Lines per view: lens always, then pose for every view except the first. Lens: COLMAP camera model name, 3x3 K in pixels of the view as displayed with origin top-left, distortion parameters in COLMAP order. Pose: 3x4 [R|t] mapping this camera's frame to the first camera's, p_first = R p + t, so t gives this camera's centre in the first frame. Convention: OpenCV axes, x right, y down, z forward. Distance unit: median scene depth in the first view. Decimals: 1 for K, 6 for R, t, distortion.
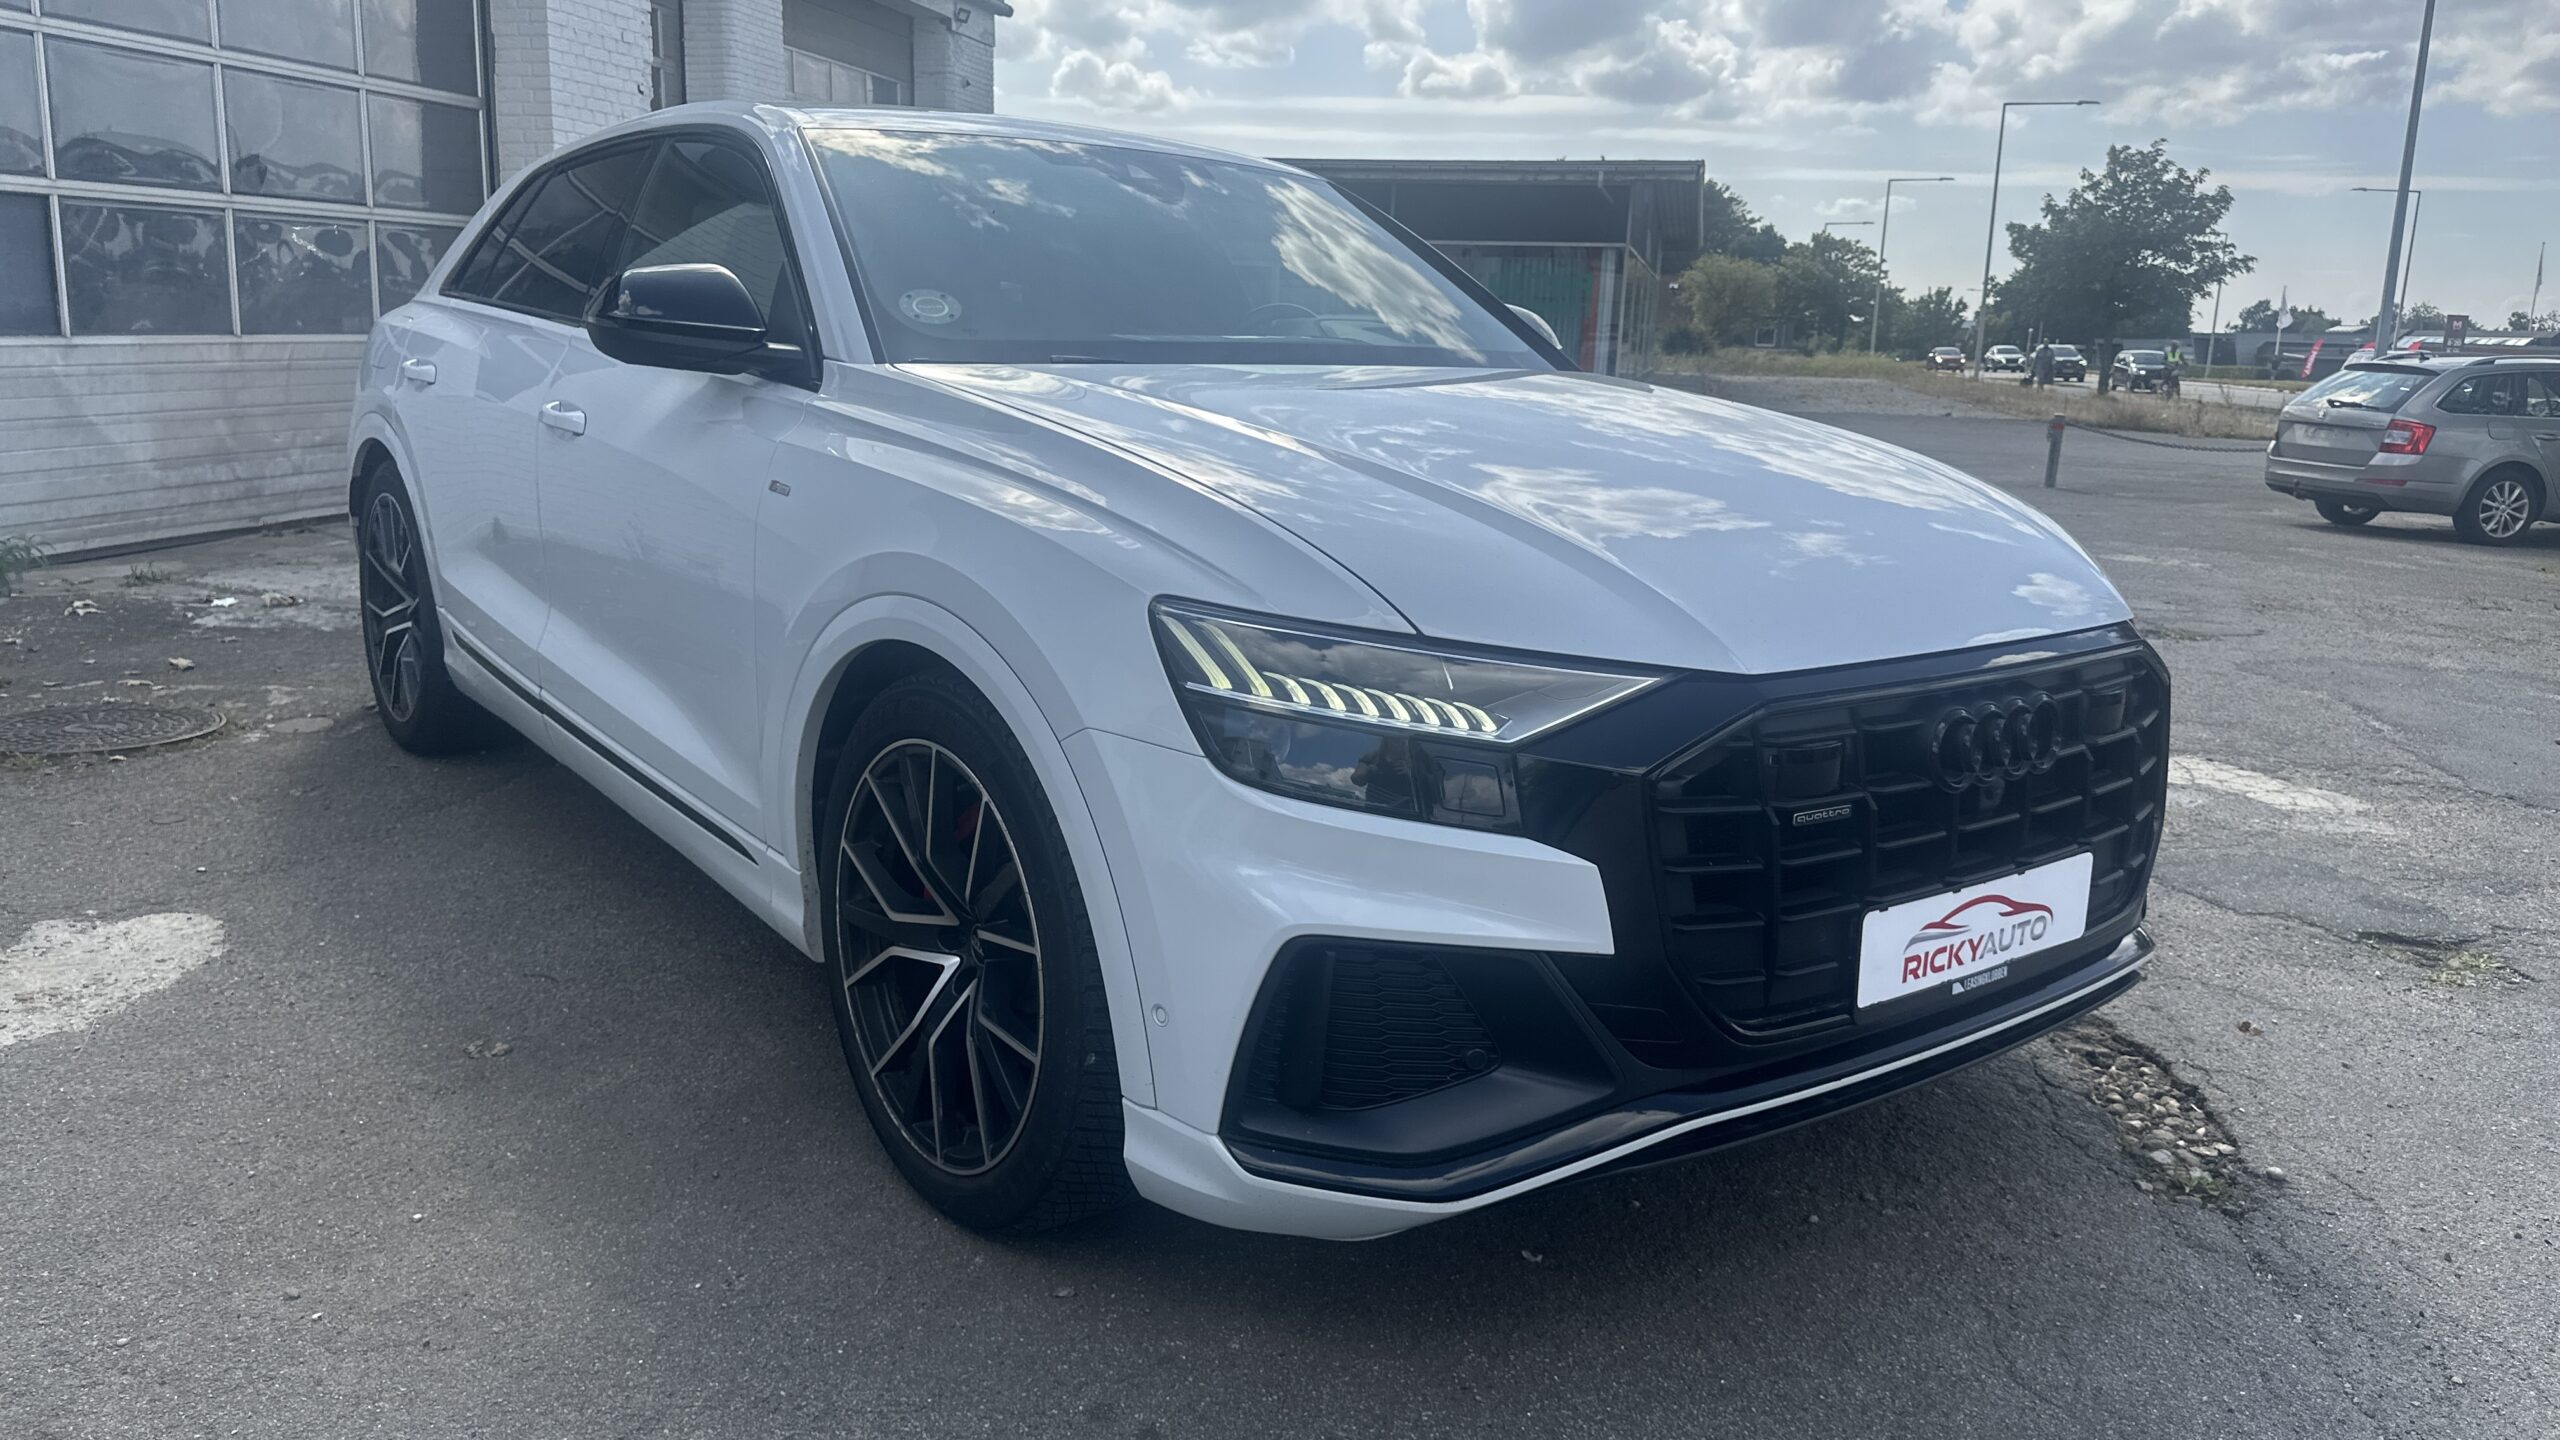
lens RADIAL K [[1845.1, 0, 1279.0], [0, 1845.1, 702.6], [0, 0, 1]] dist [0.091408, -0.158892]
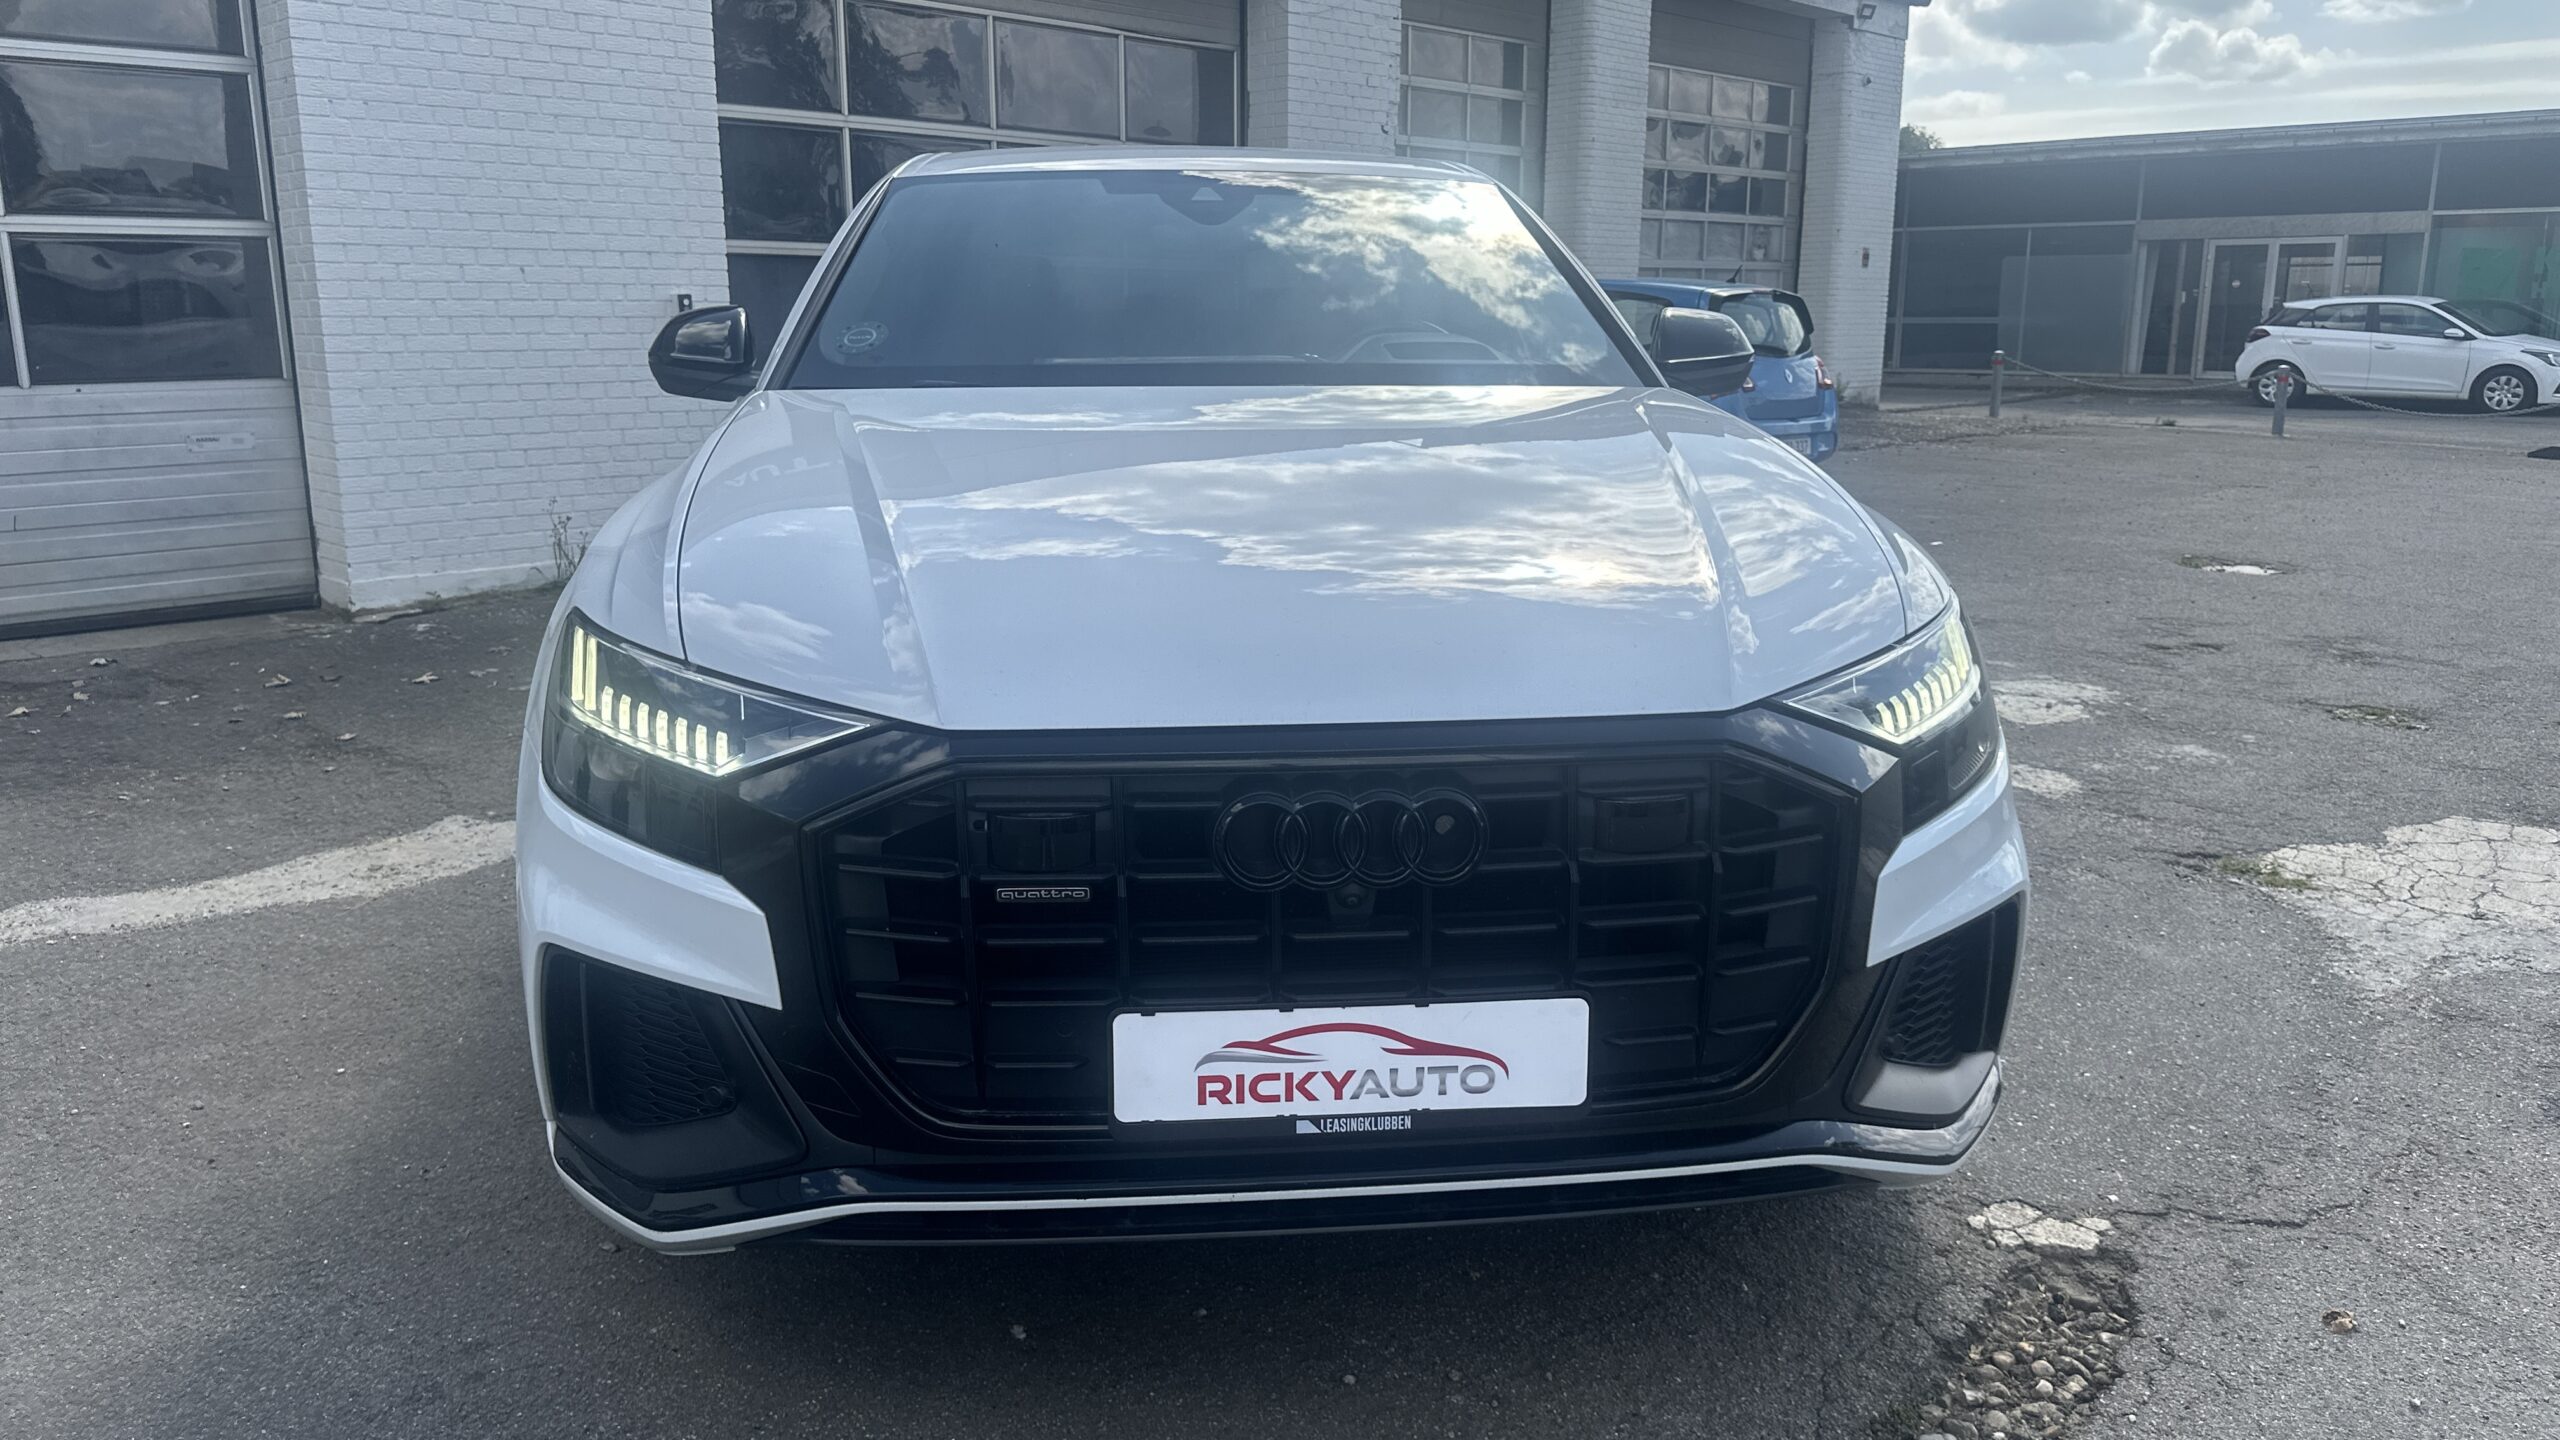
lens RADIAL K [[1829.5, 0, 1298.1], [0, 1829.5, 707.1], [0, 0, 1]] dist [0.133931, -0.241076]
pose [[0.841698, 0.080290, -0.533946, 0.773434], [-0.081428, 0.996448, 0.021476, -0.052160], [0.533774, 0.025402, 0.845246, 0.285335]]
